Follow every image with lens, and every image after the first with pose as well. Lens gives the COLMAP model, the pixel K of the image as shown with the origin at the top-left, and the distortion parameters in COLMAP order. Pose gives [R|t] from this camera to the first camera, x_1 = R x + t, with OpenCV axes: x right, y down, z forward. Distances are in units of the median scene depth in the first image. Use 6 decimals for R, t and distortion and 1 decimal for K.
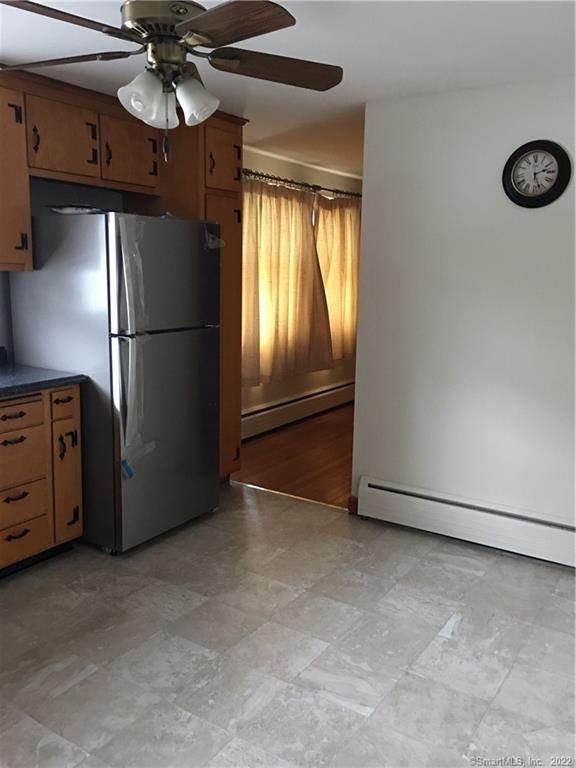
lens RADIAL K [[650.7, 0, 288.0], [0, 650.7, 384.0], [0, 0, 1]] dist [0.072737, -0.106305]
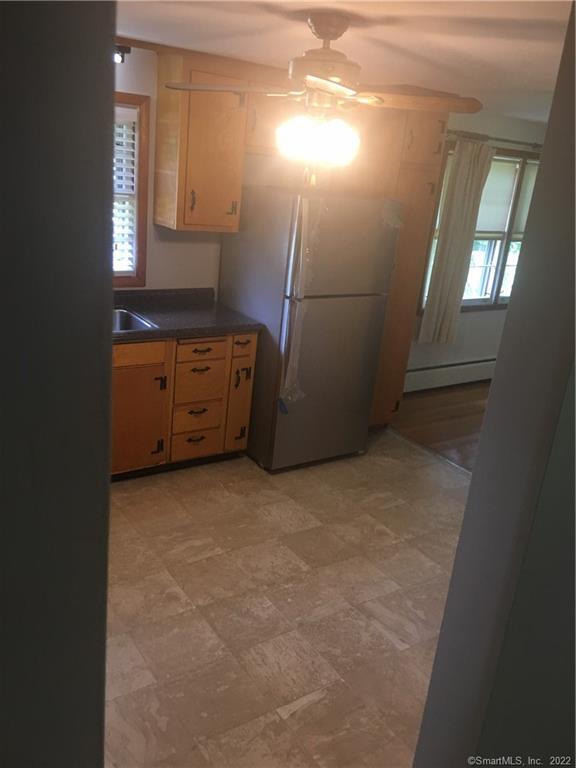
lens RADIAL K [[654.9, 0, 285.7], [0, 654.9, 386.3], [0, 0, 1]] dist [0.046156, -0.004710]
pose [[0.918765, 0.193601, -0.344077, 0.192698], [-0.147357, 0.976692, 0.156075, -0.109563], [0.366273, -0.092695, 0.925879, -0.143446]]
